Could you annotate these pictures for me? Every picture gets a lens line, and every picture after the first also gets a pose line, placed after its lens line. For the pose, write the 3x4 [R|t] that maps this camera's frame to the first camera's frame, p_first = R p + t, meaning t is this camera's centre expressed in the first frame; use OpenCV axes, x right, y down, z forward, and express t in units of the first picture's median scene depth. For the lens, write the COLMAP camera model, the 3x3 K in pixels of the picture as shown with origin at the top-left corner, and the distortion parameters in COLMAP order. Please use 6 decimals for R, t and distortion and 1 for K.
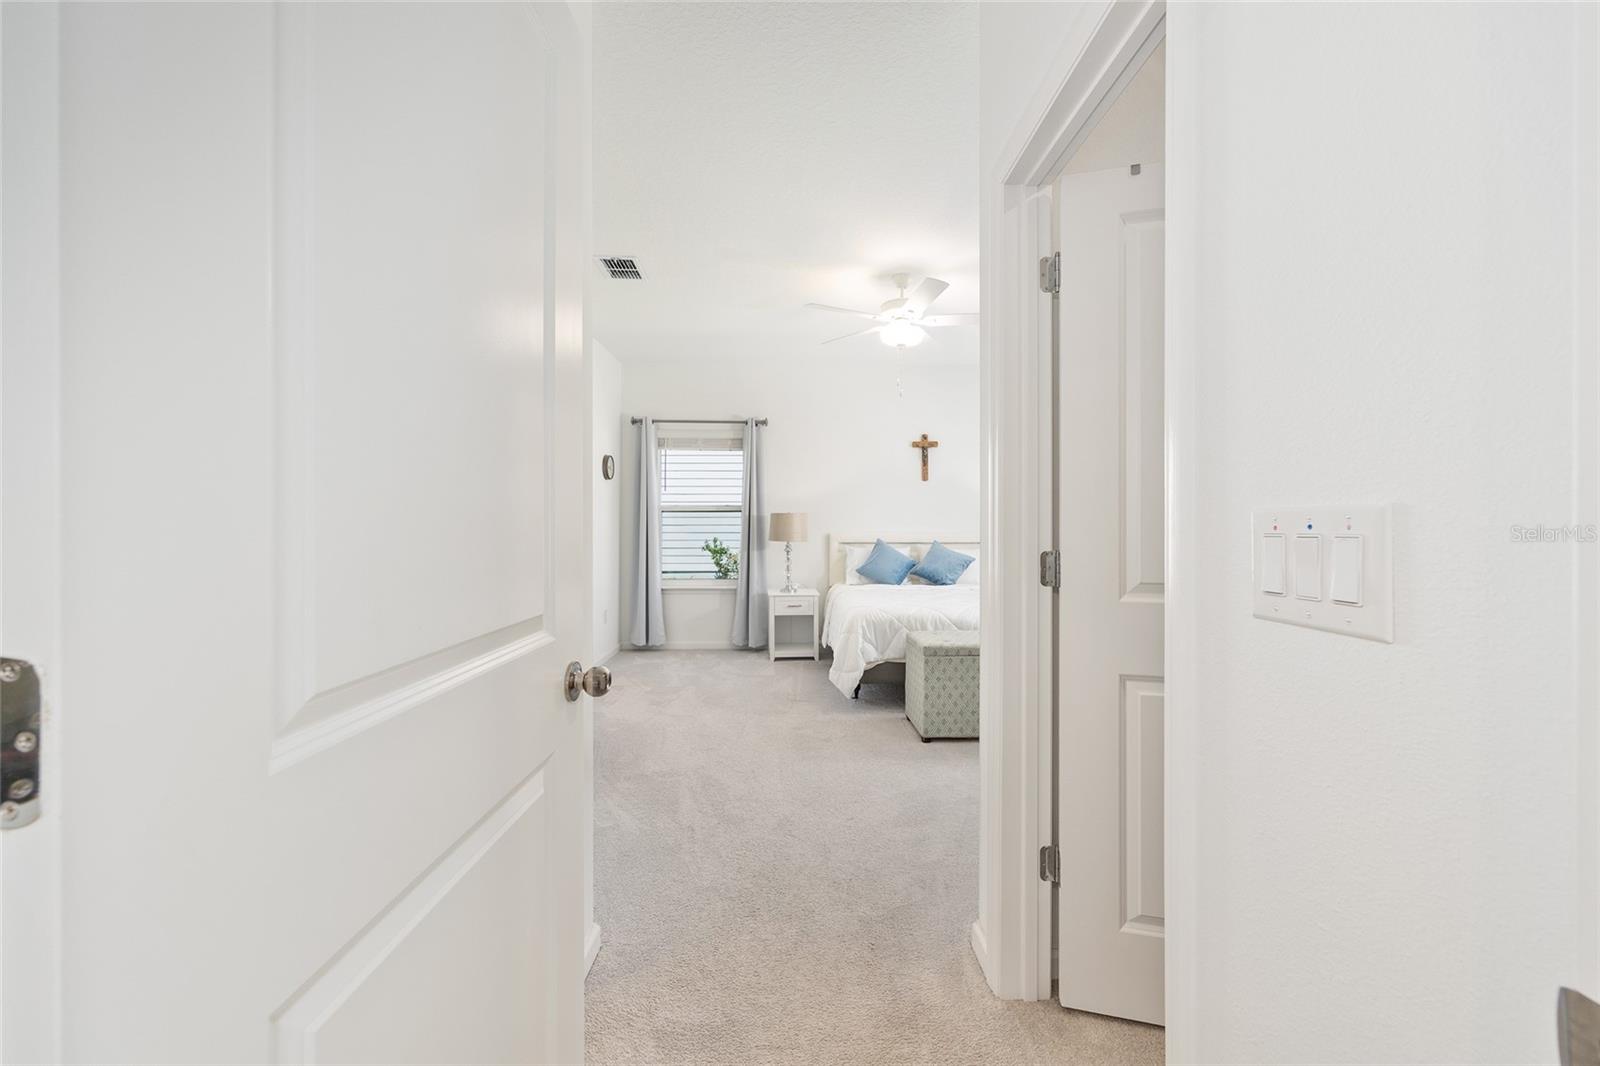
lens RADIAL K [[644.2, 0, 800.6], [0, 644.2, 526.5], [0, 0, 1]] dist [-0.001334, 0.000465]
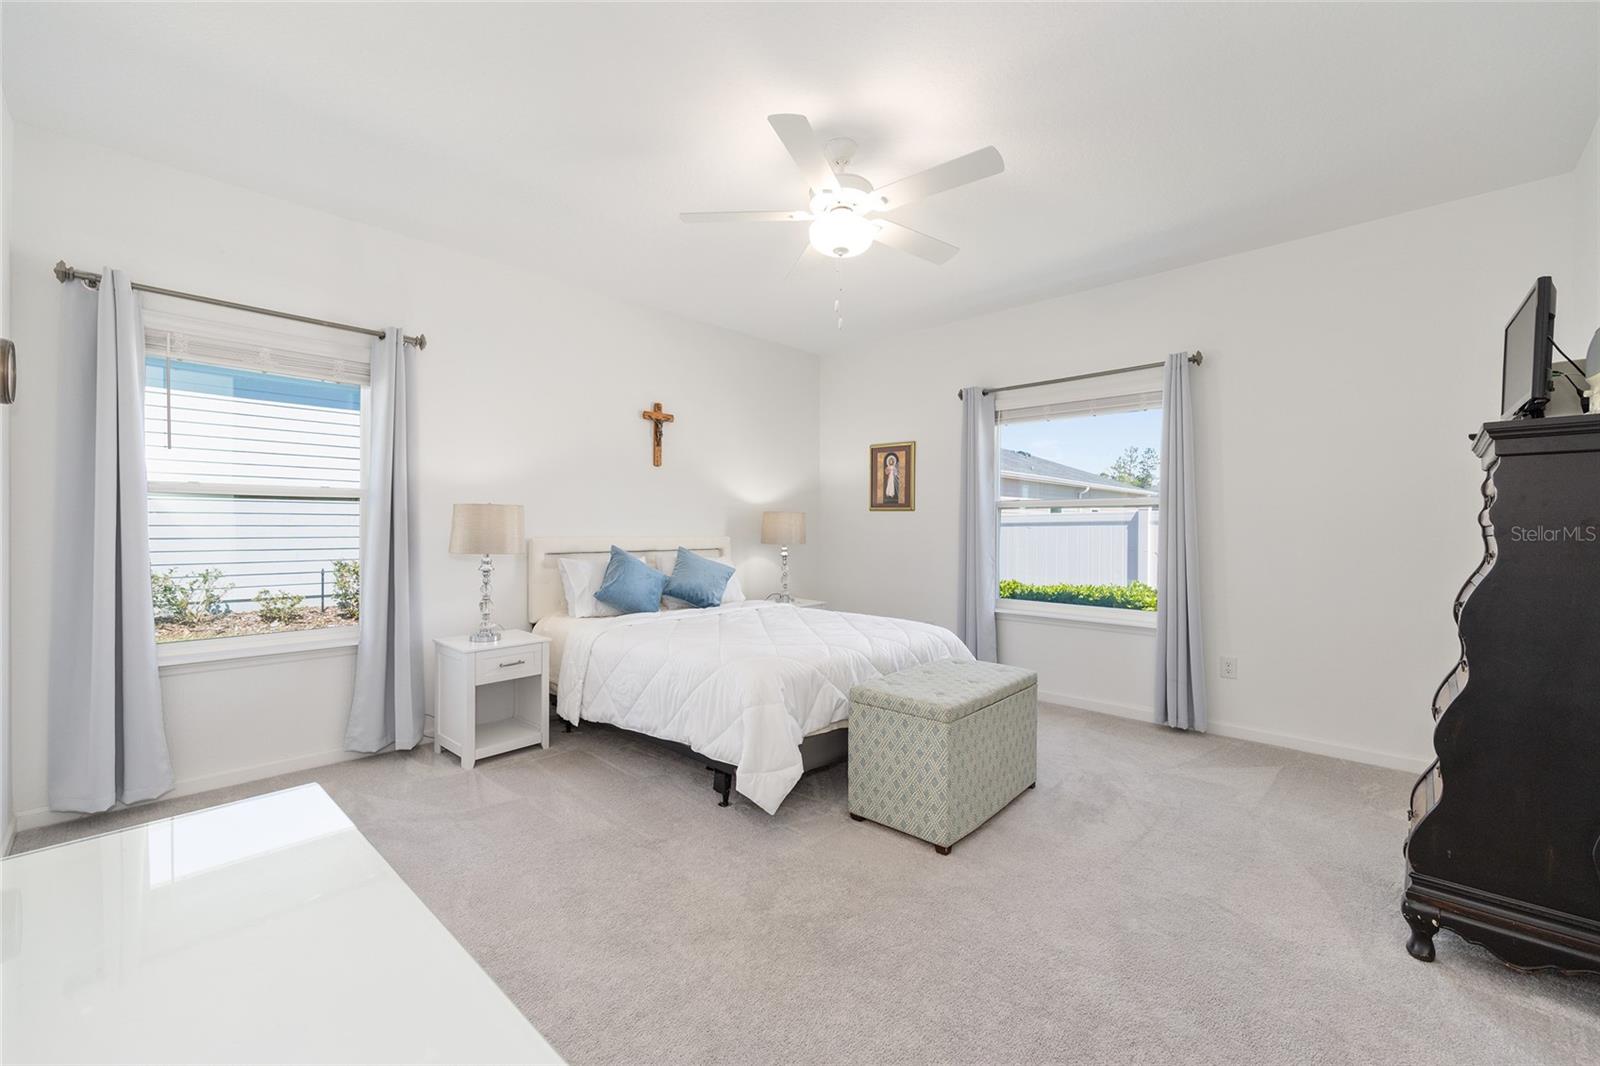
lens RADIAL K [[644.2, 0, 799.0], [0, 644.2, 531.9], [0, 0, 1]] dist [-0.001334, 0.000465]
pose [[0.705154, -0.002912, 0.709048, -0.222786], [-0.000112, 0.999991, 0.004218, 0.001228], [-0.709054, -0.003054, 0.705148, 0.375236]]
